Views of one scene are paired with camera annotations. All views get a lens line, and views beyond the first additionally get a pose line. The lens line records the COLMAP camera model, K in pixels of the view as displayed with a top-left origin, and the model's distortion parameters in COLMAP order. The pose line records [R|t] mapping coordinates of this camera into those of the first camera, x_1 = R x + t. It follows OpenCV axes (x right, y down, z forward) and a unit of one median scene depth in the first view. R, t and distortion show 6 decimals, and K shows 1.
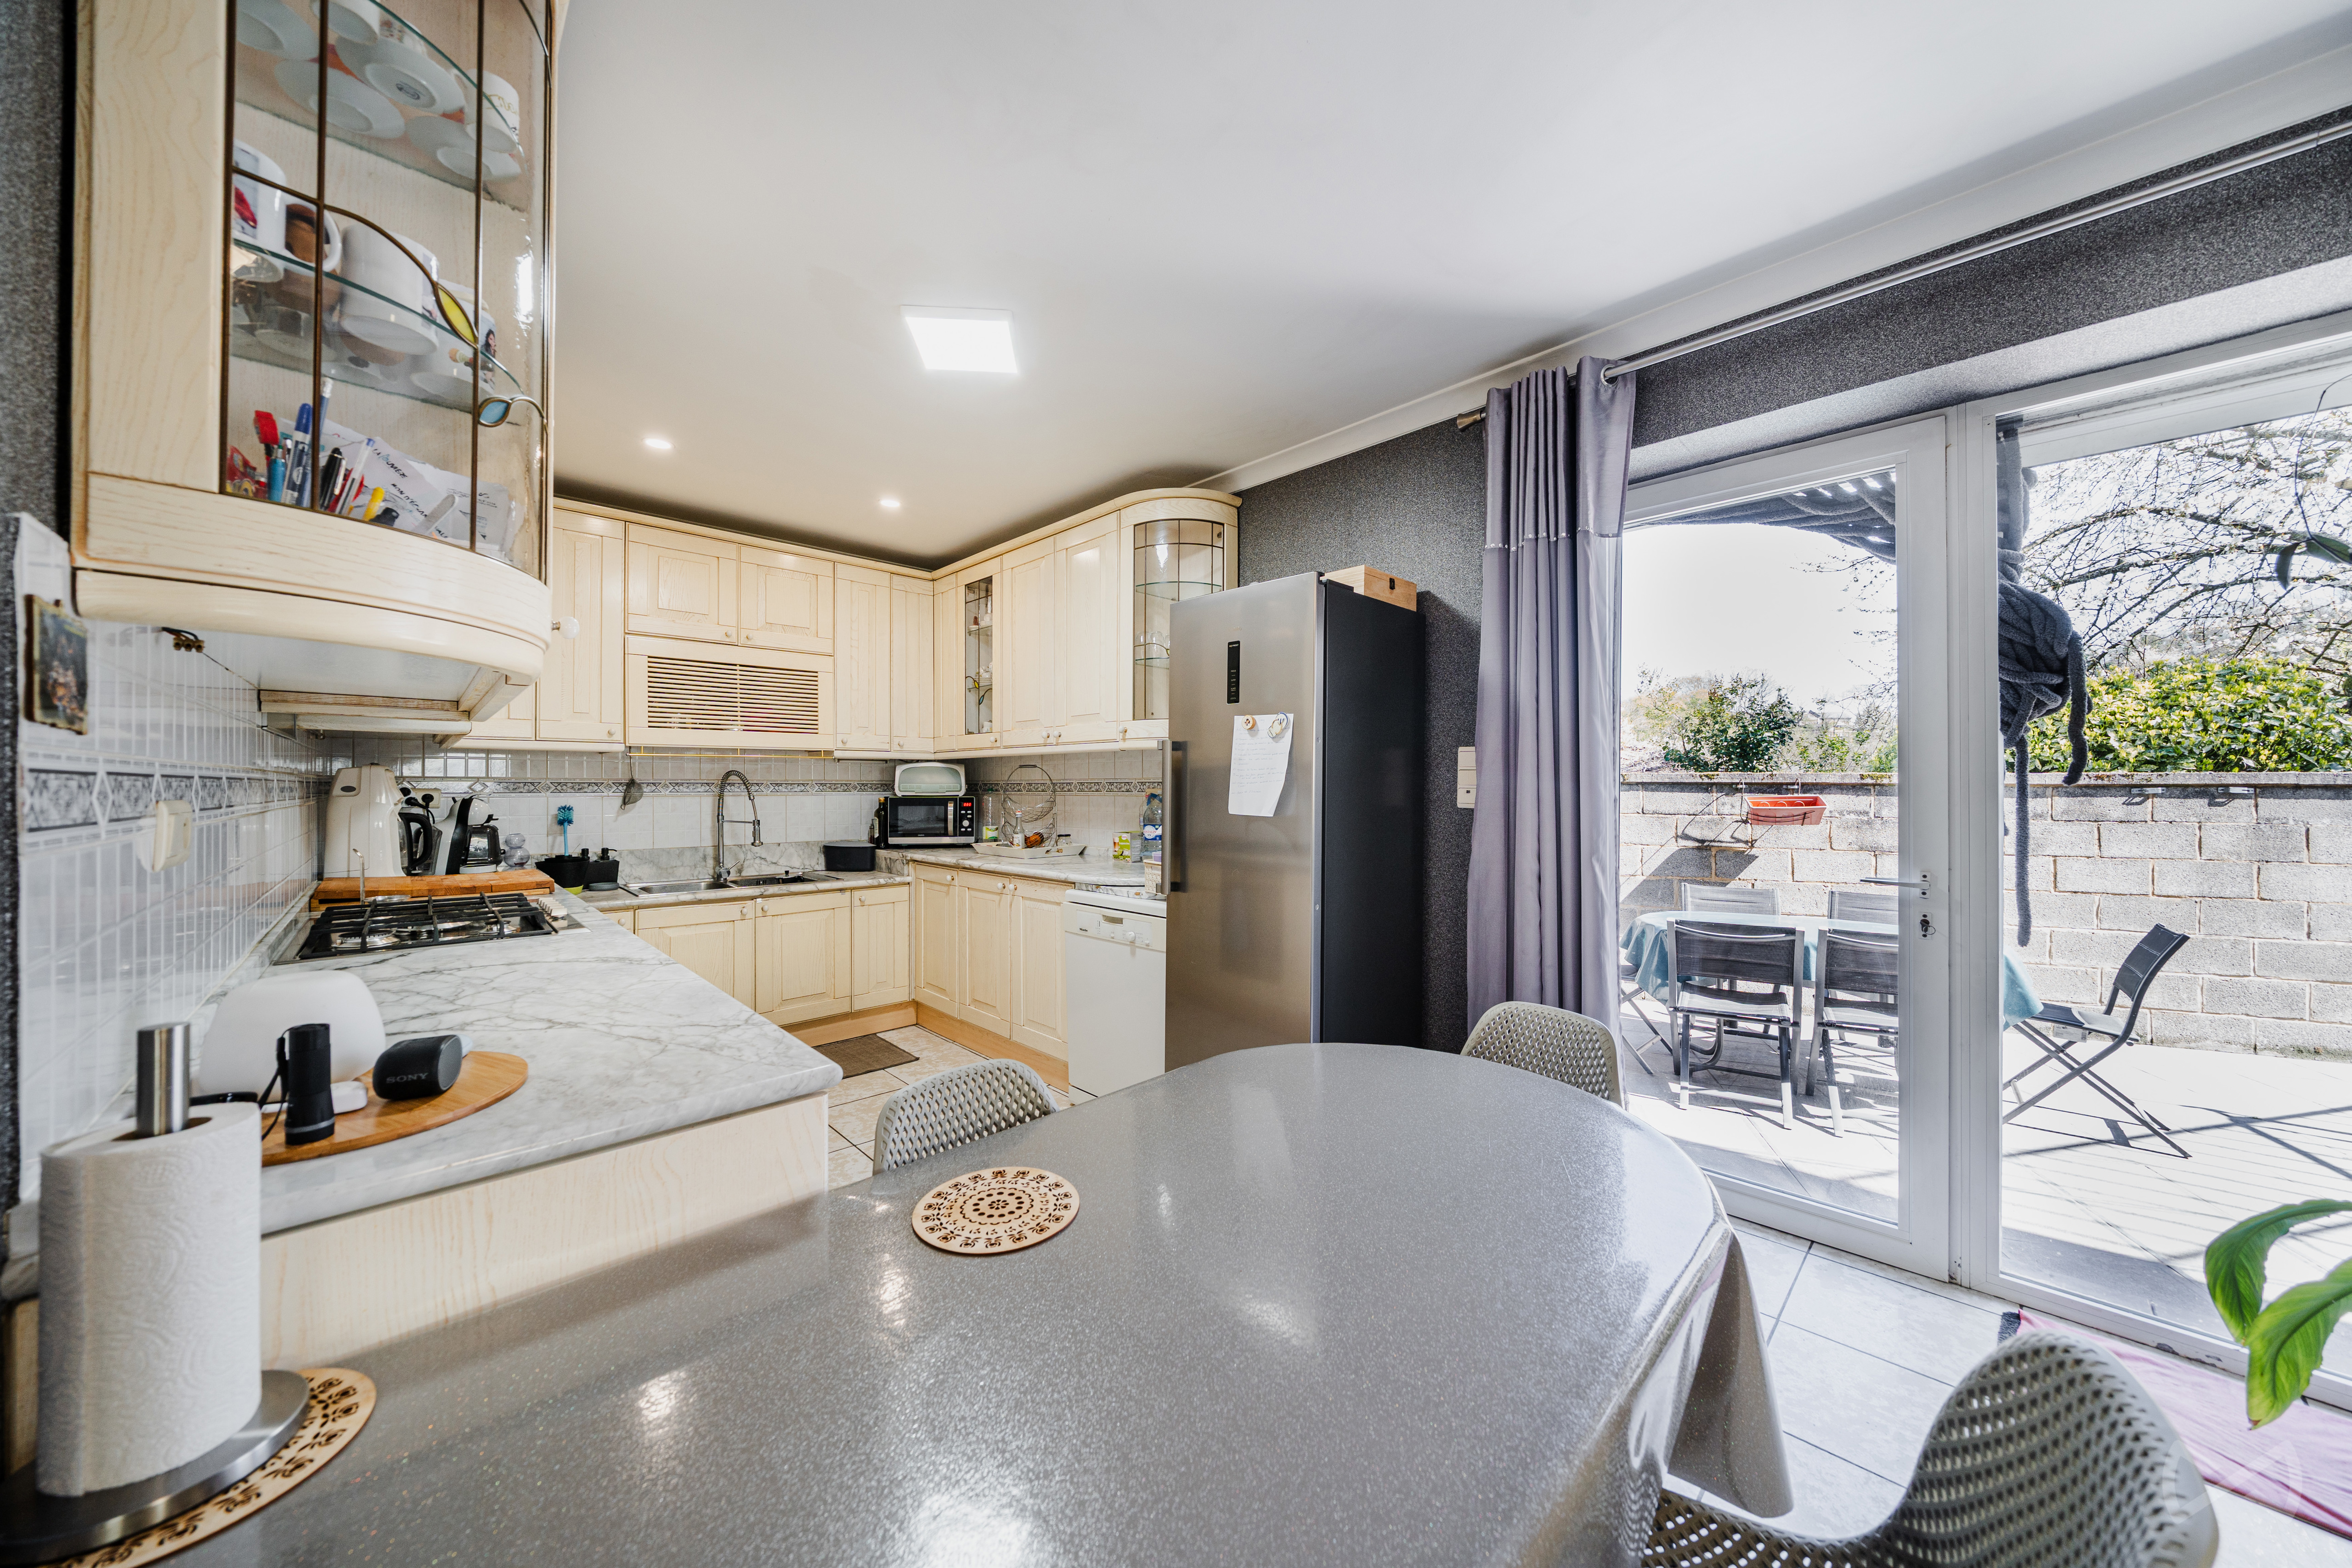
lens RADIAL K [[800.7, 0, 1176.0], [0, 800.7, 784.0], [0, 0, 1]] dist [-0.002672, -0.000165]
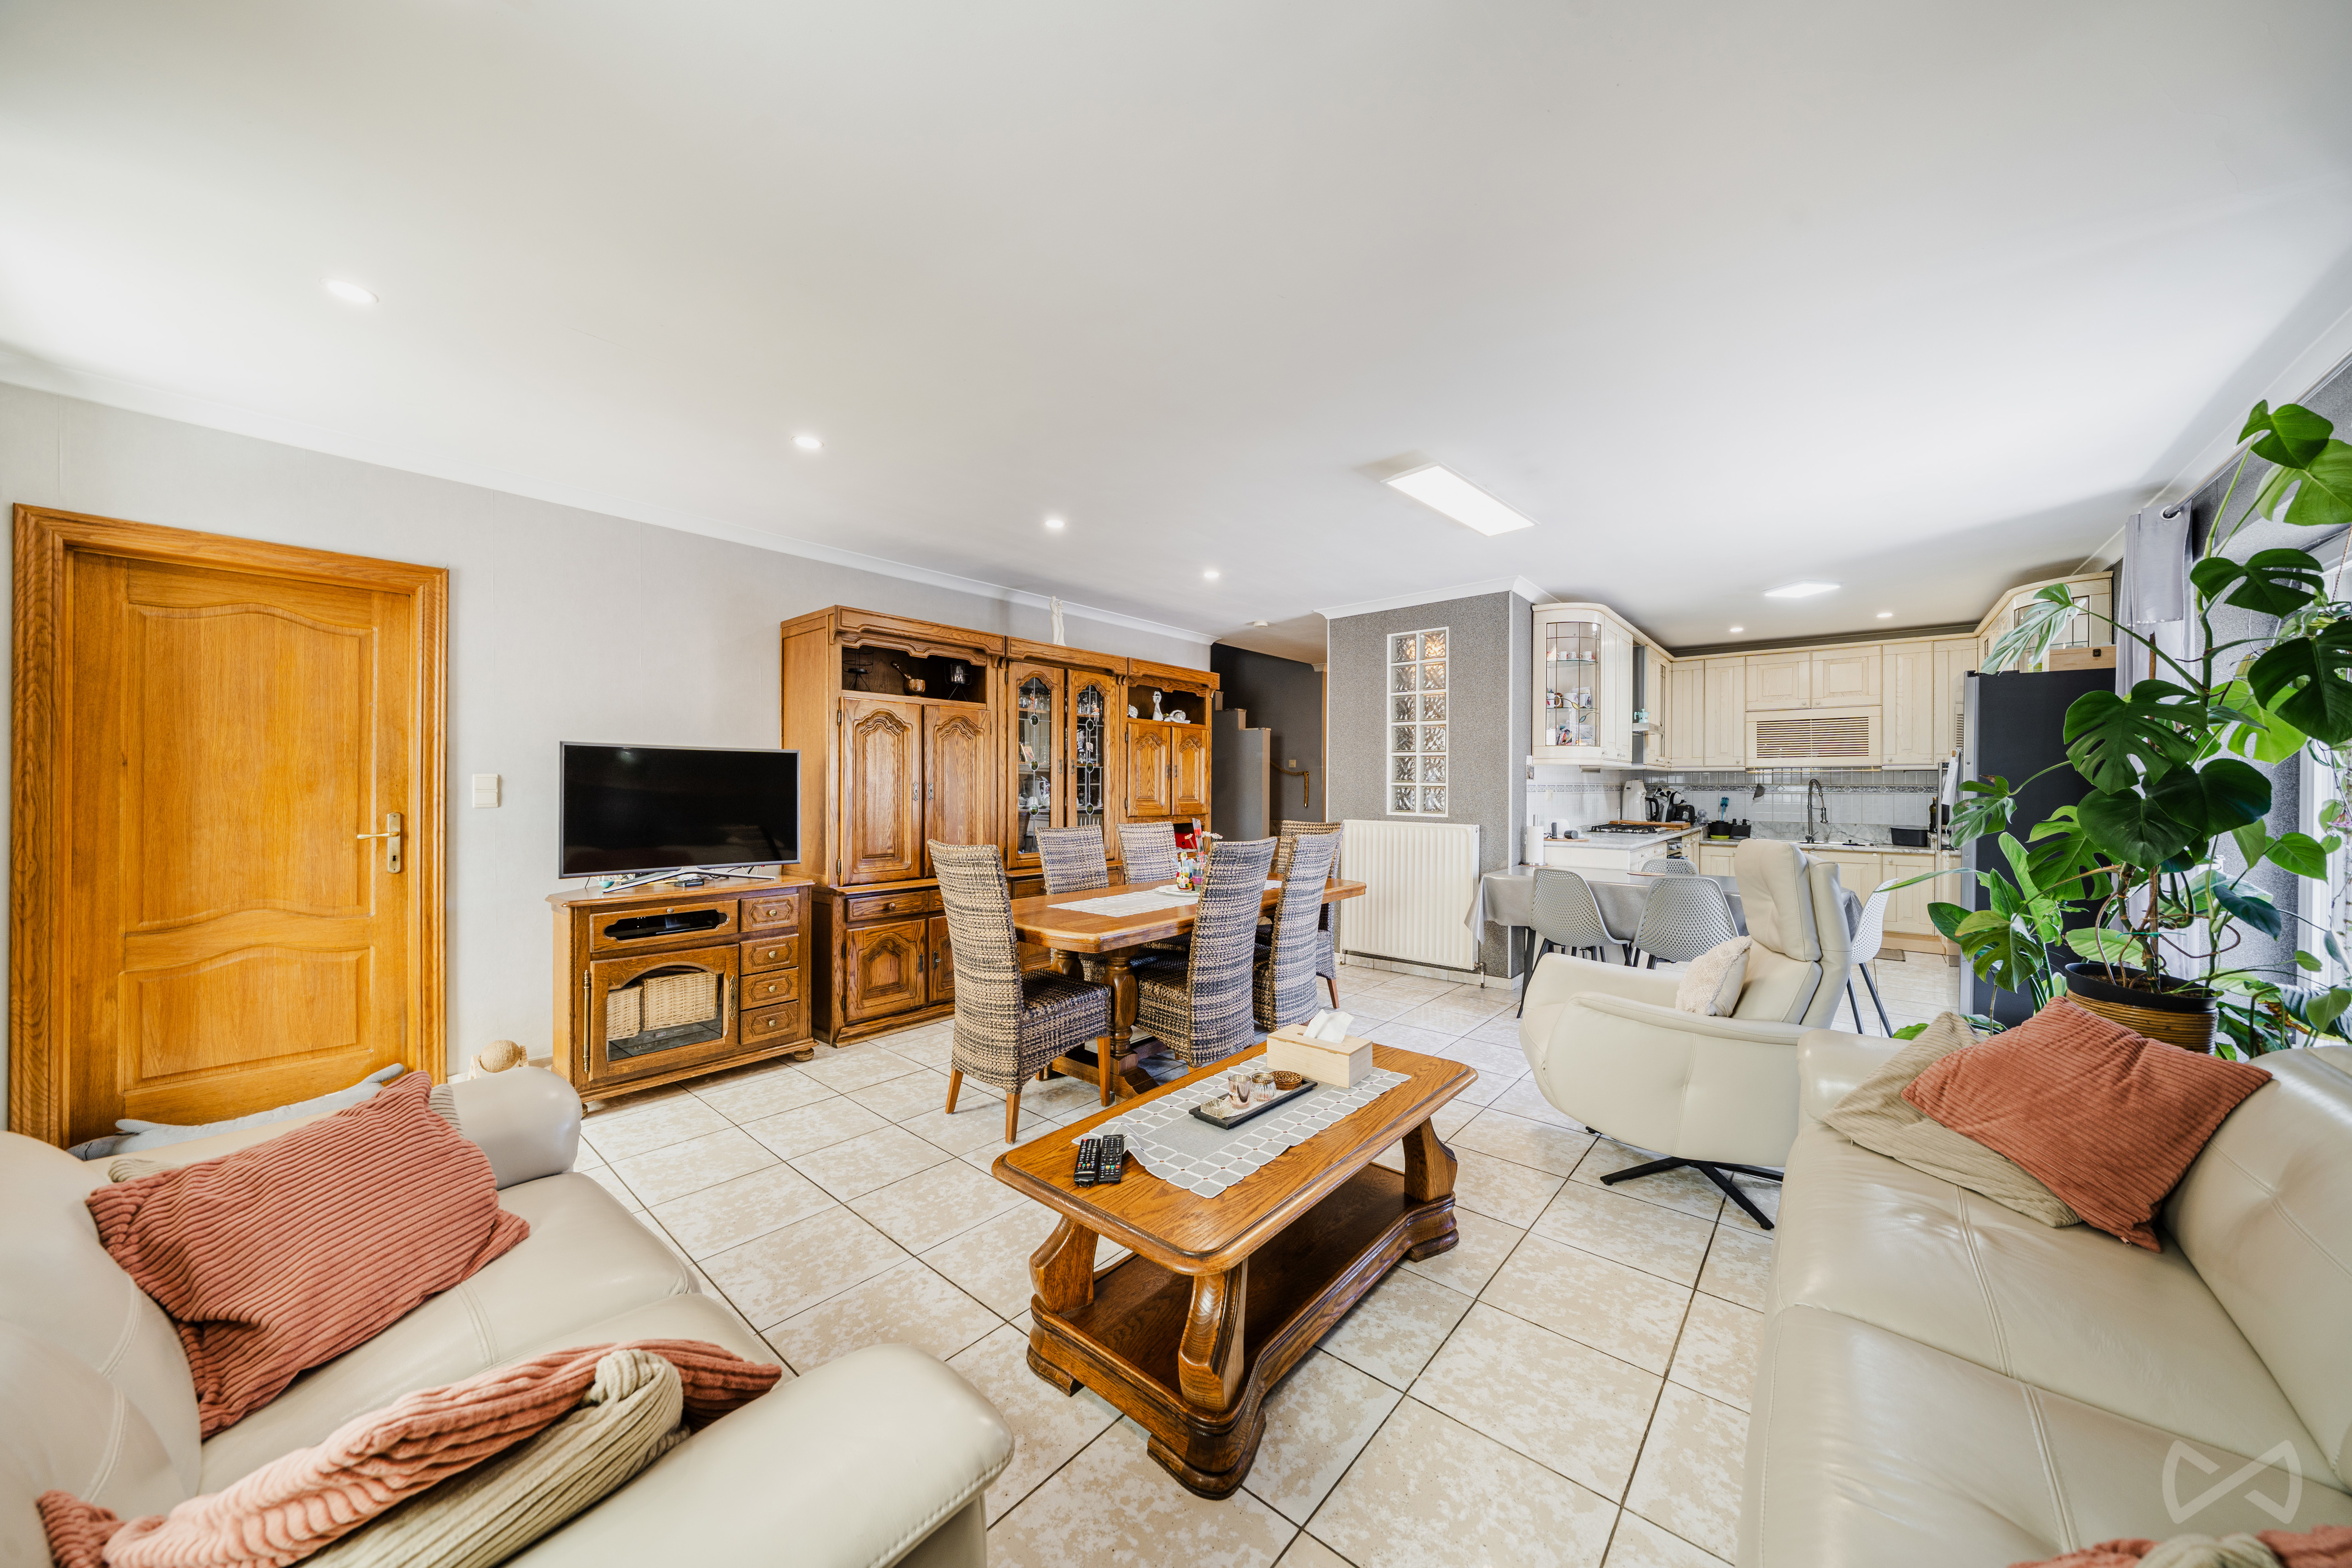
lens RADIAL K [[800.7, 0, 1176.0], [0, 800.7, 784.0], [0, 0, 1]] dist [-0.002672, -0.000165]
pose [[0.102506, 0.001859, -0.994731, 1.047451], [-0.003068, 0.999994, 0.001553, -0.004948], [0.994728, 0.002892, 0.102512, -0.567601]]
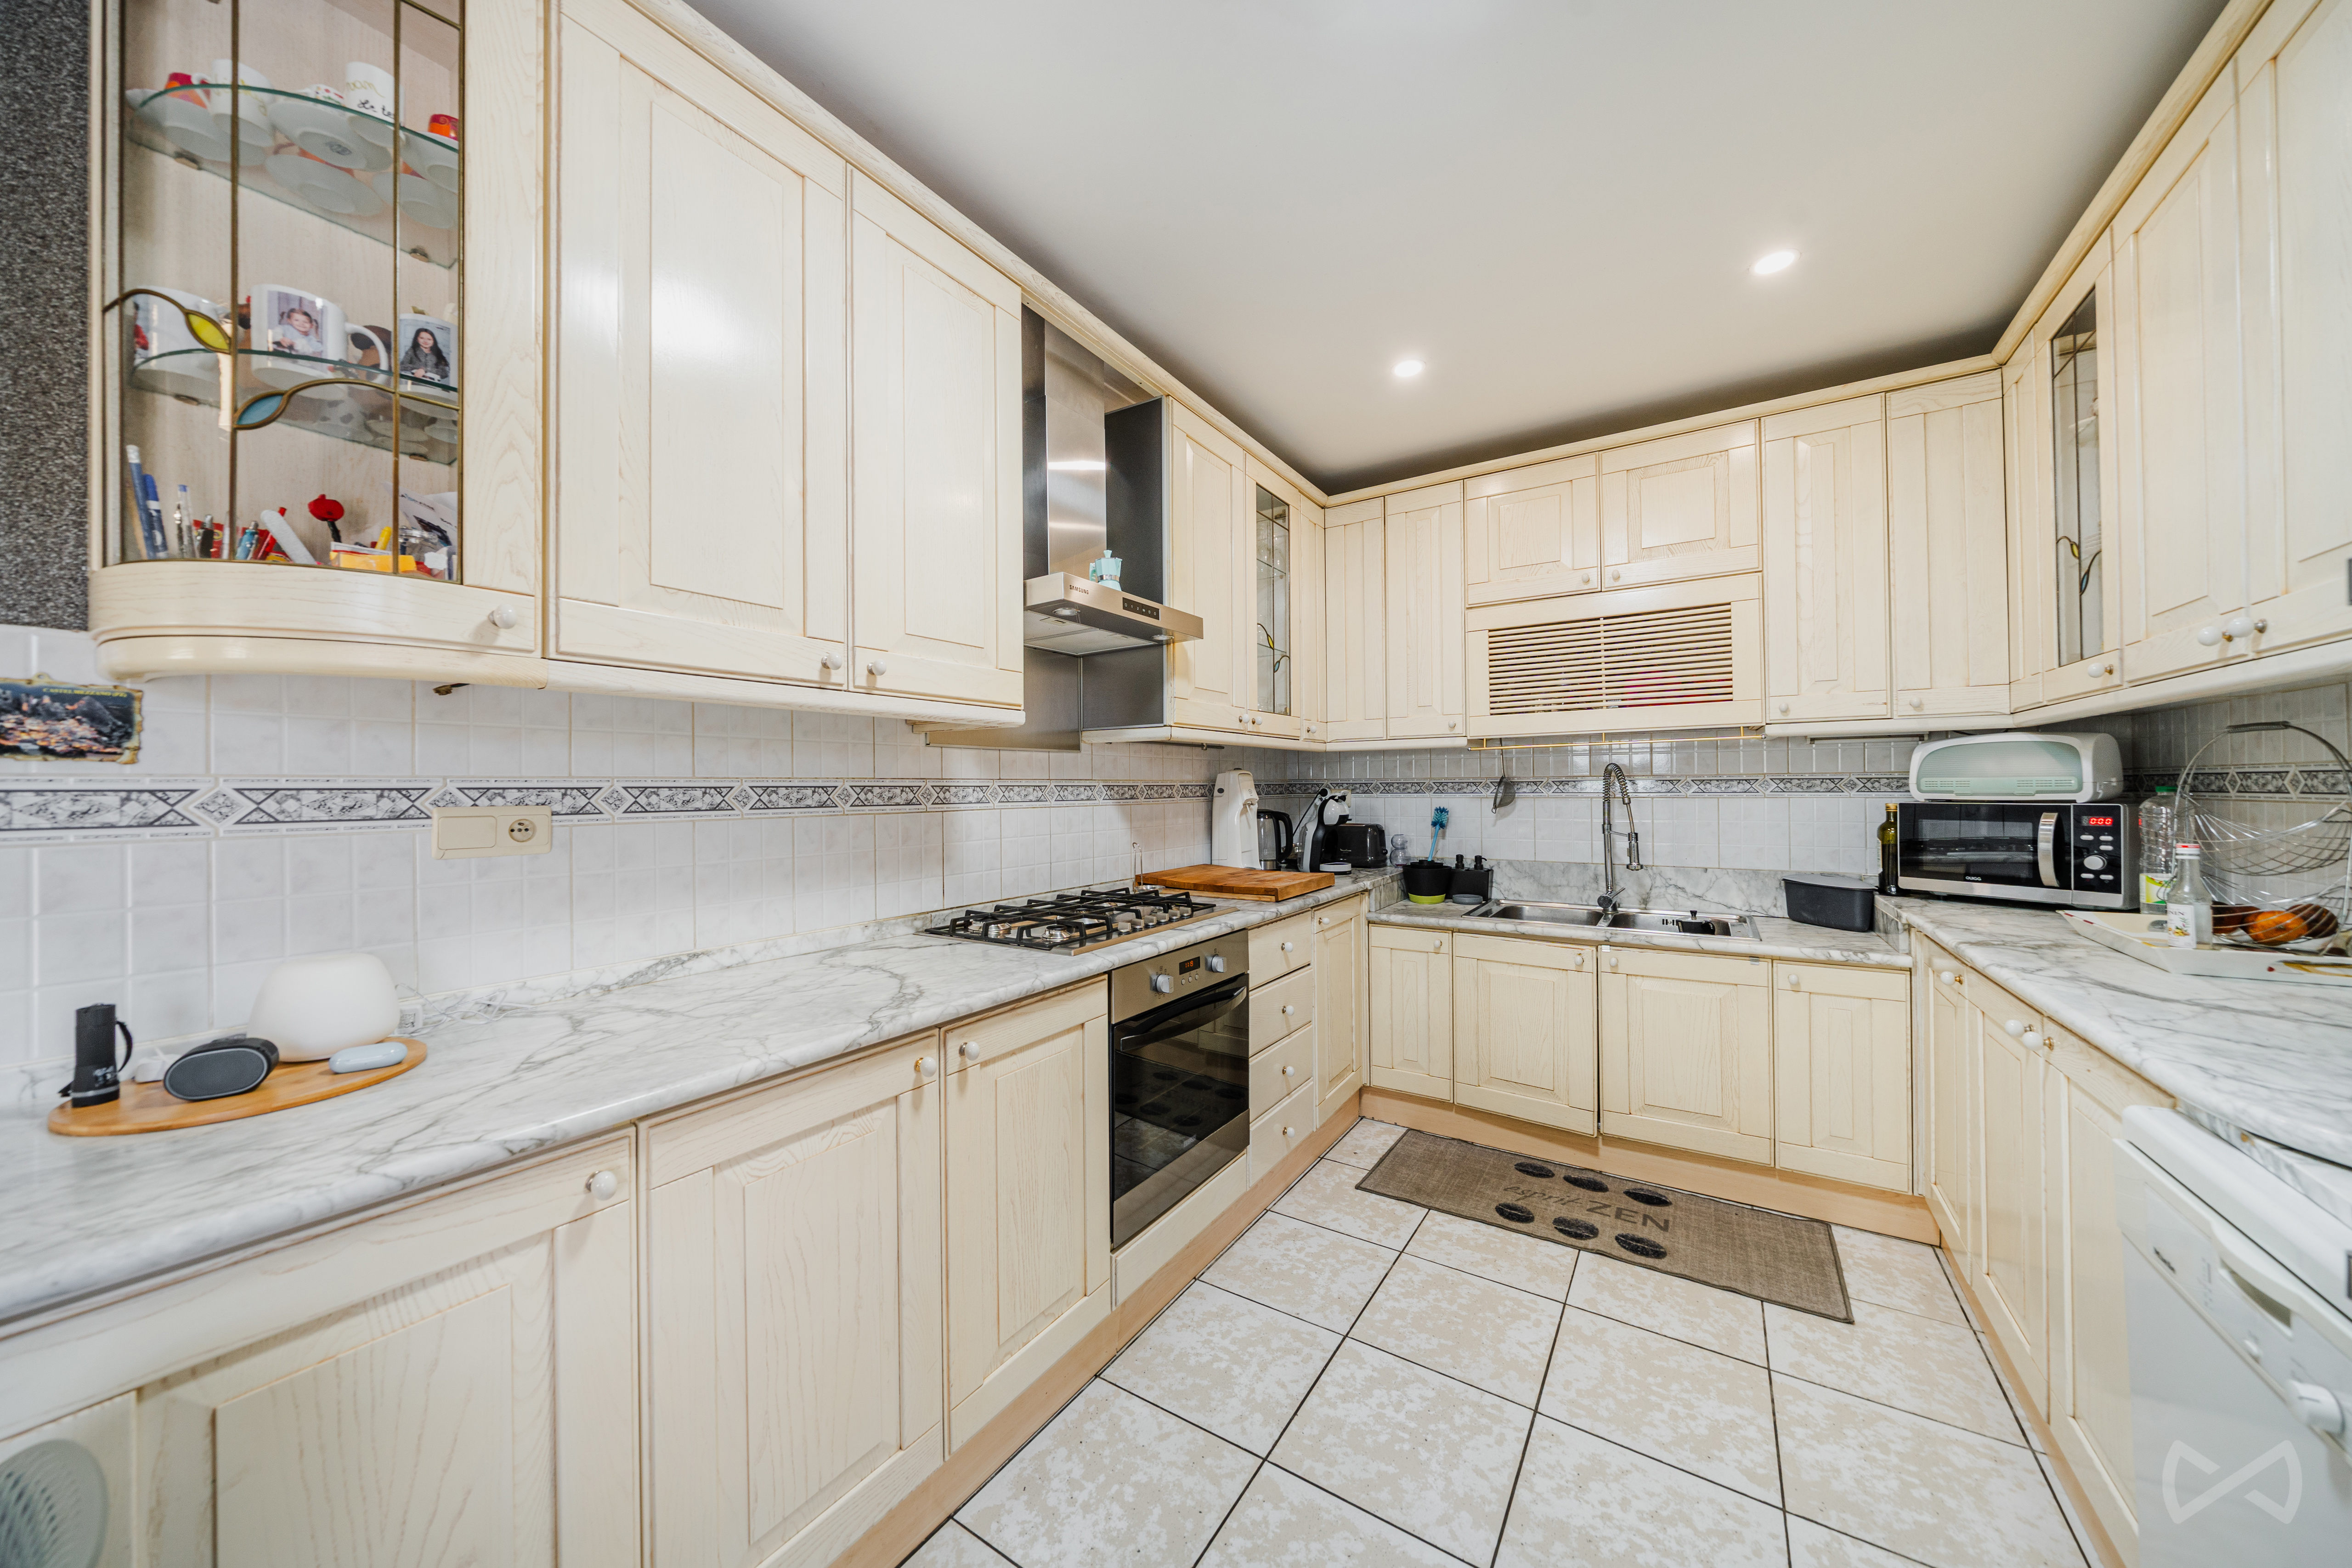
lens RADIAL K [[800.7, 0, 1176.0], [0, 800.7, 784.0], [0, 0, 1]] dist [-0.002672, -0.000165]
pose [[0.218699, -0.007302, -0.975765, 0.075339], [0.010620, 0.999931, -0.005103, 0.001420], [0.975735, -0.009247, 0.218762, 0.453078]]
